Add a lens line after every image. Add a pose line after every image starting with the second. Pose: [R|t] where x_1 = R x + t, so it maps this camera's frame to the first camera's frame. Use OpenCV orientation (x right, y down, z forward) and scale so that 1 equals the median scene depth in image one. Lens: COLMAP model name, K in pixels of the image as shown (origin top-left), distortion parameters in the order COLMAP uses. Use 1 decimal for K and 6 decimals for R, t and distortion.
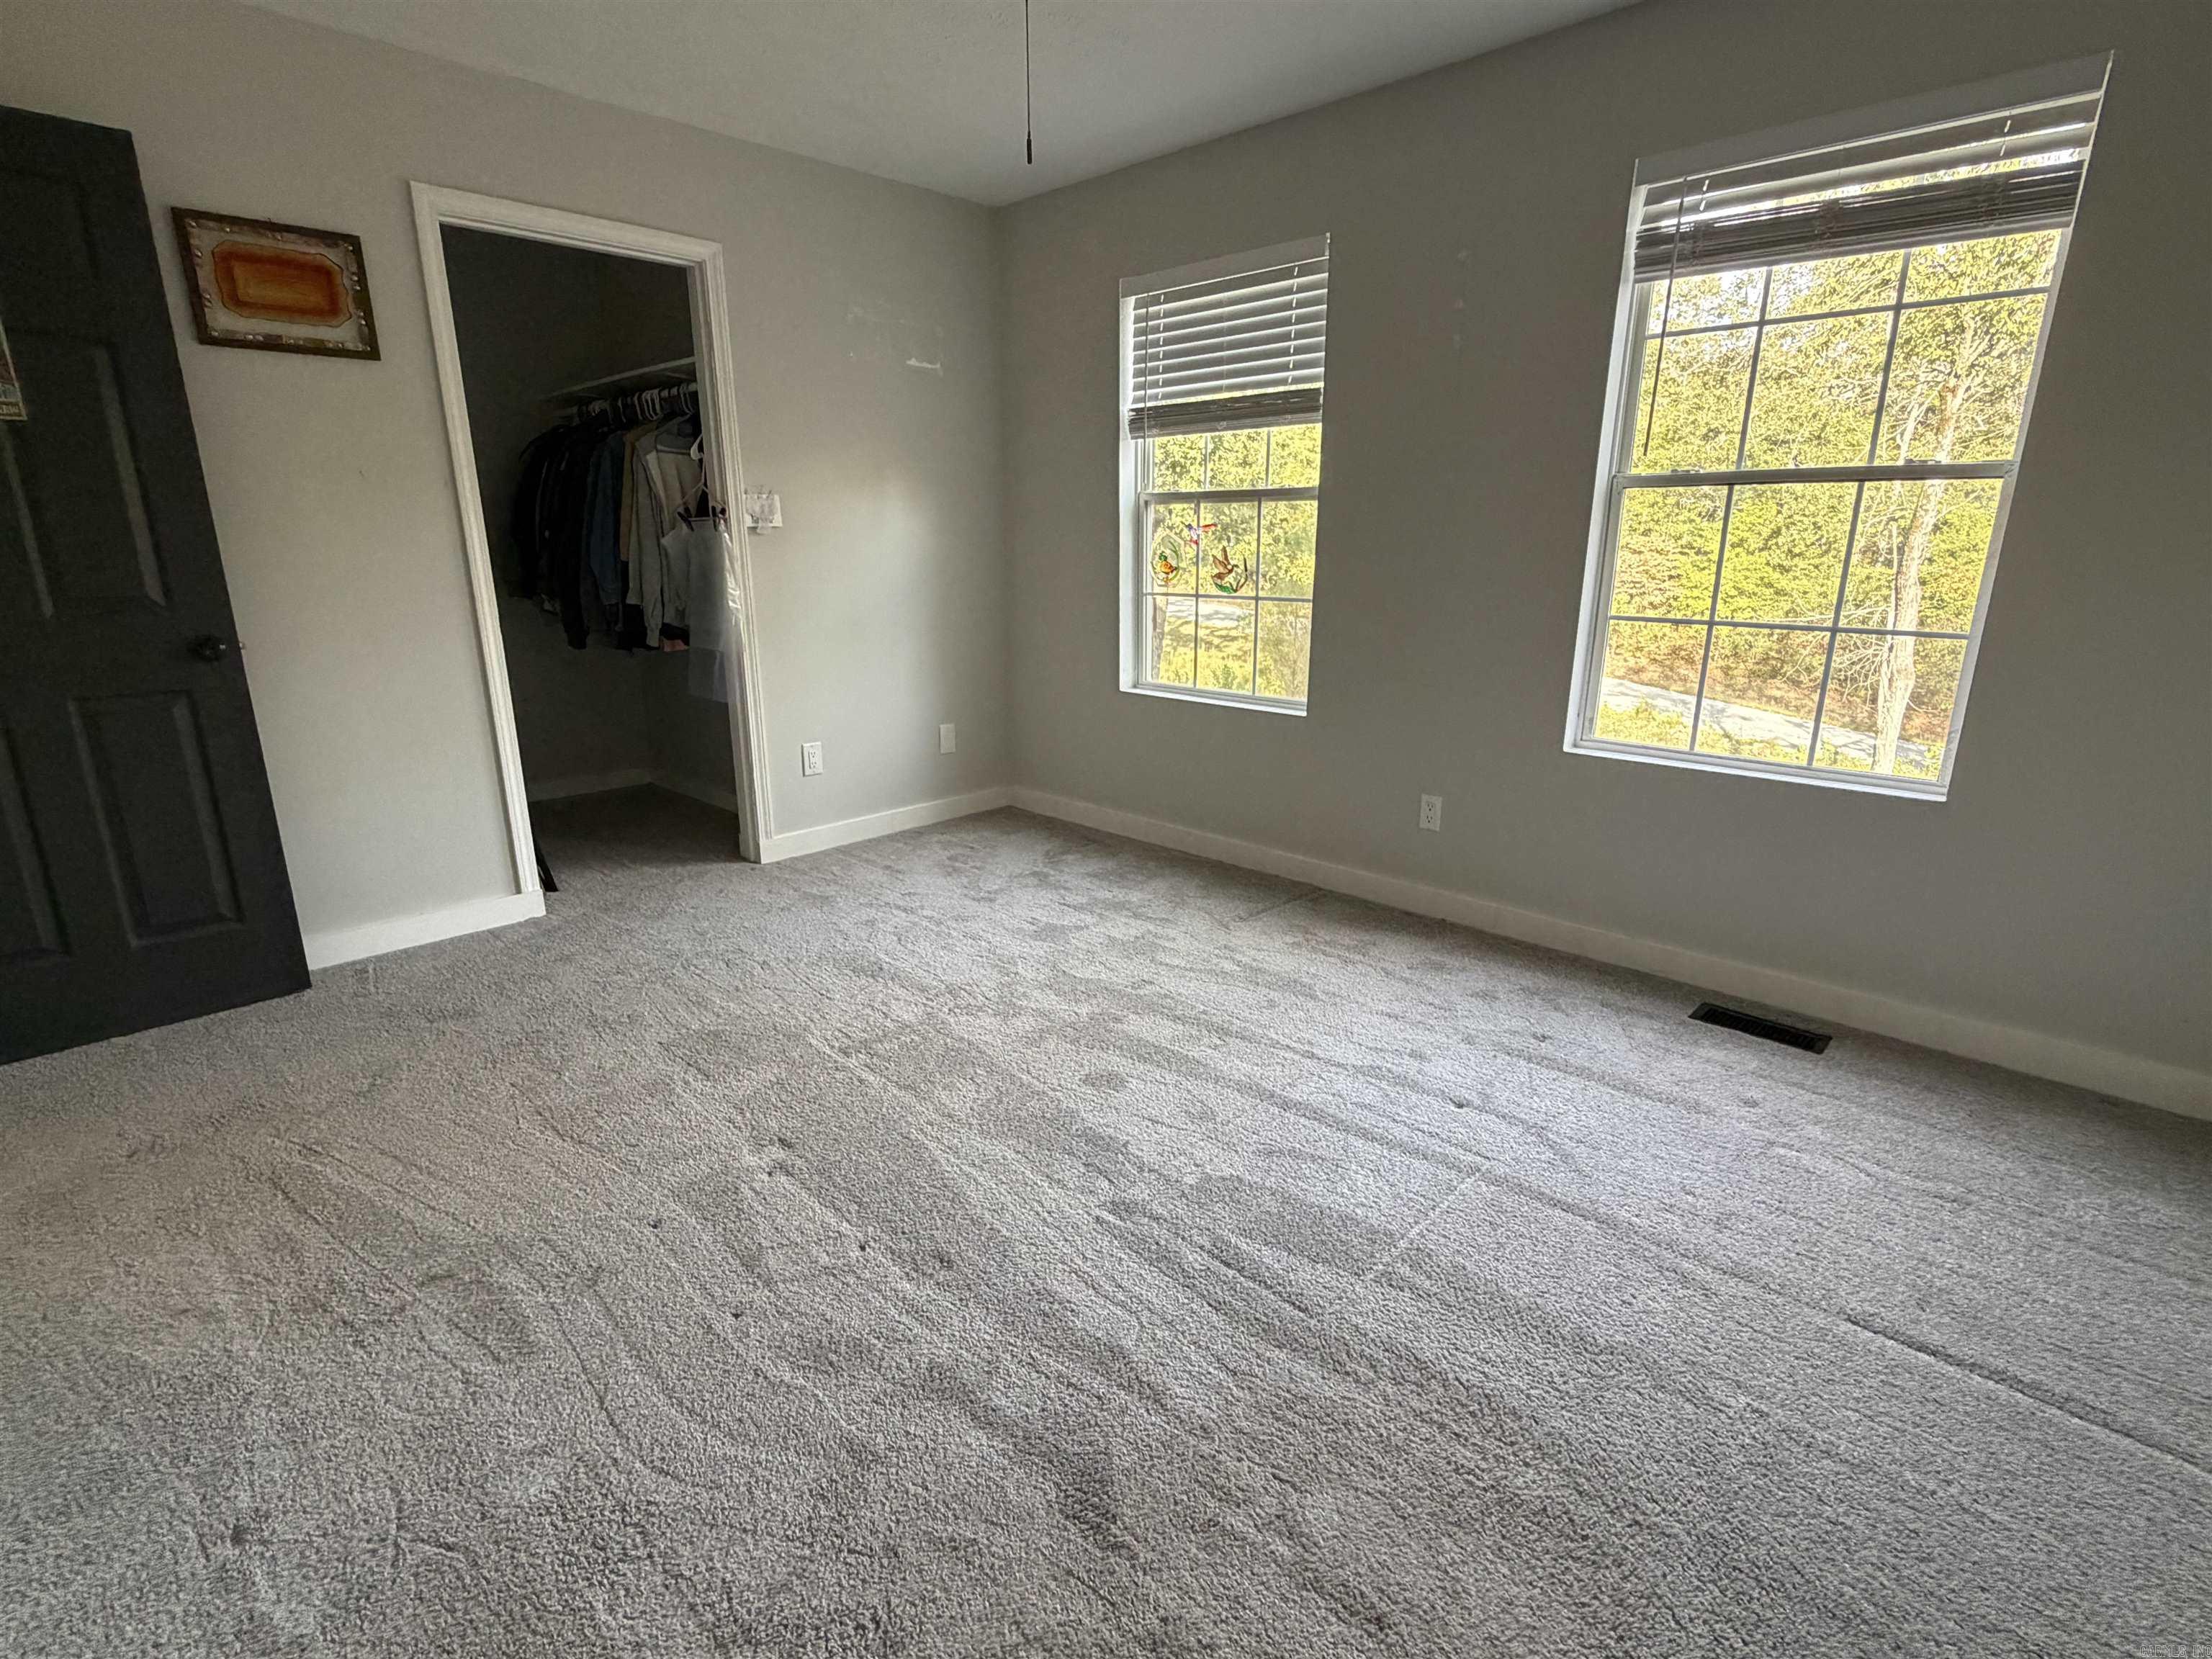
lens RADIAL K [[1055.2, 0, 1101.1], [0, 1055.2, 827.9], [0, 0, 1]] dist [-0.002506, 0.000871]
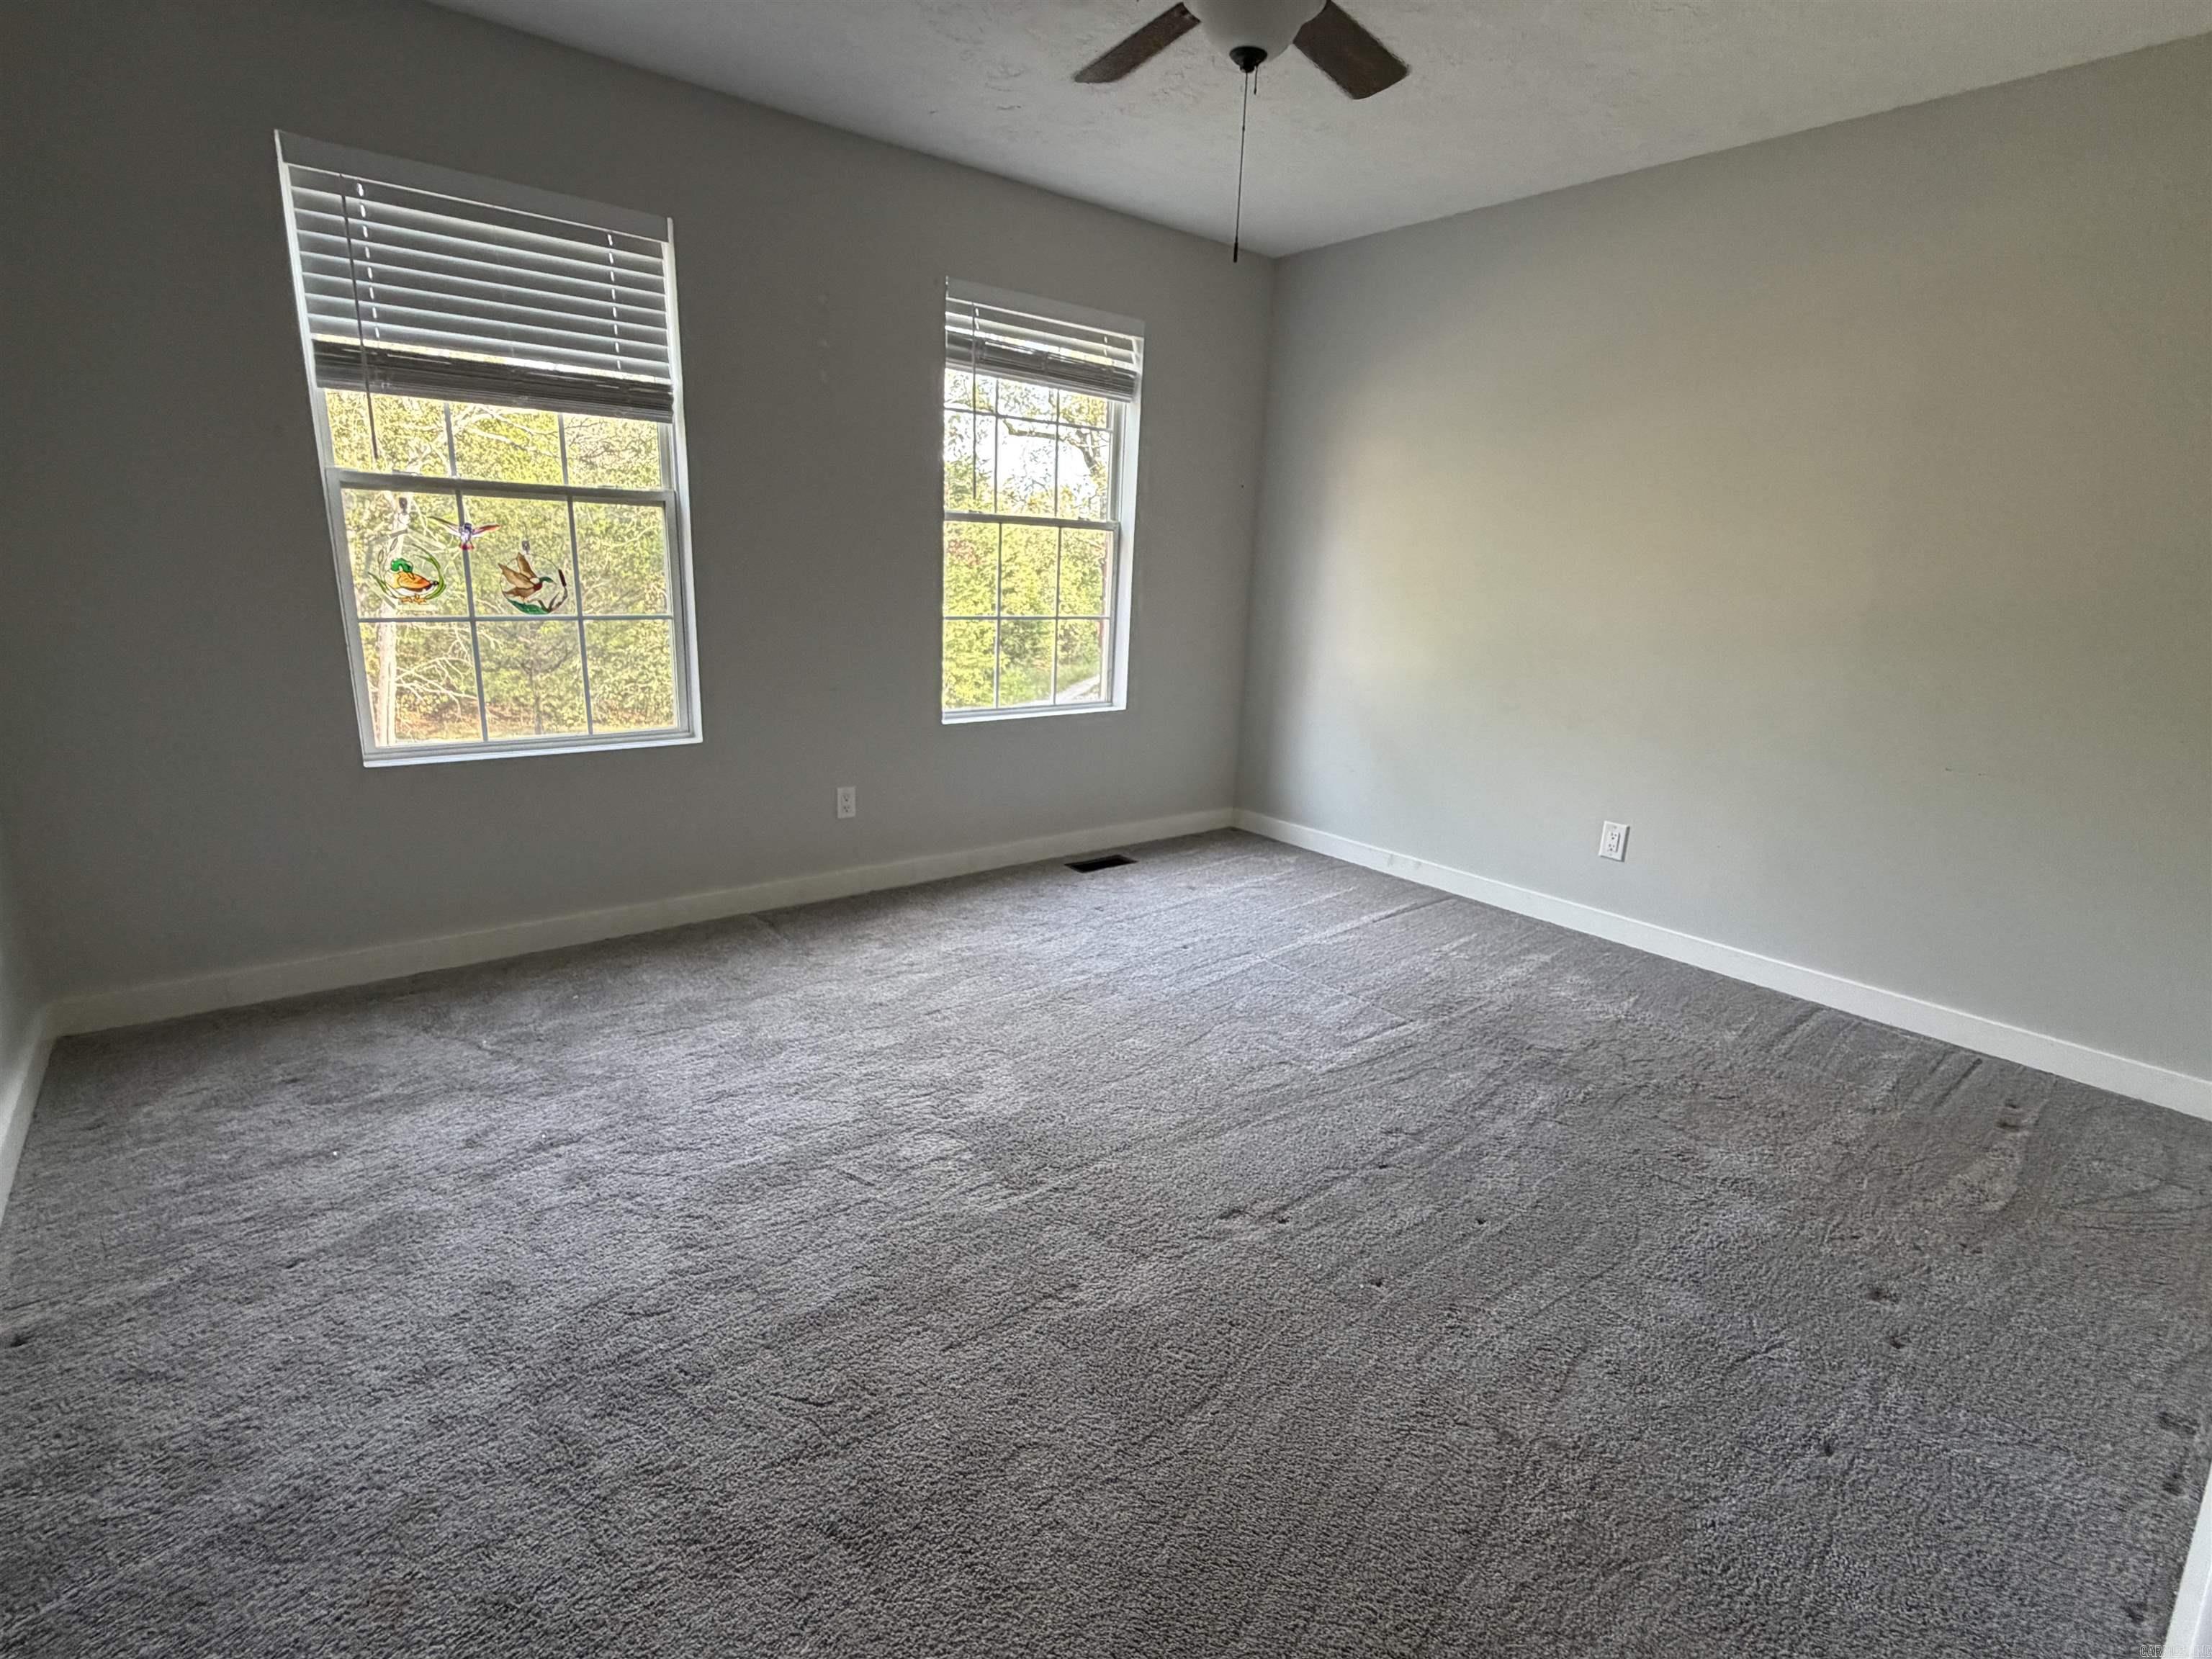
lens RADIAL K [[1055.2, 0, 1110.7], [0, 1055.2, 818.3], [0, 0, 1]] dist [-0.002506, 0.000871]
pose [[0.114984, -0.236498, 0.964804, -0.709981], [0.226358, 0.951932, 0.206366, -0.161124], [-0.967233, 0.194663, 0.162991, 0.549861]]
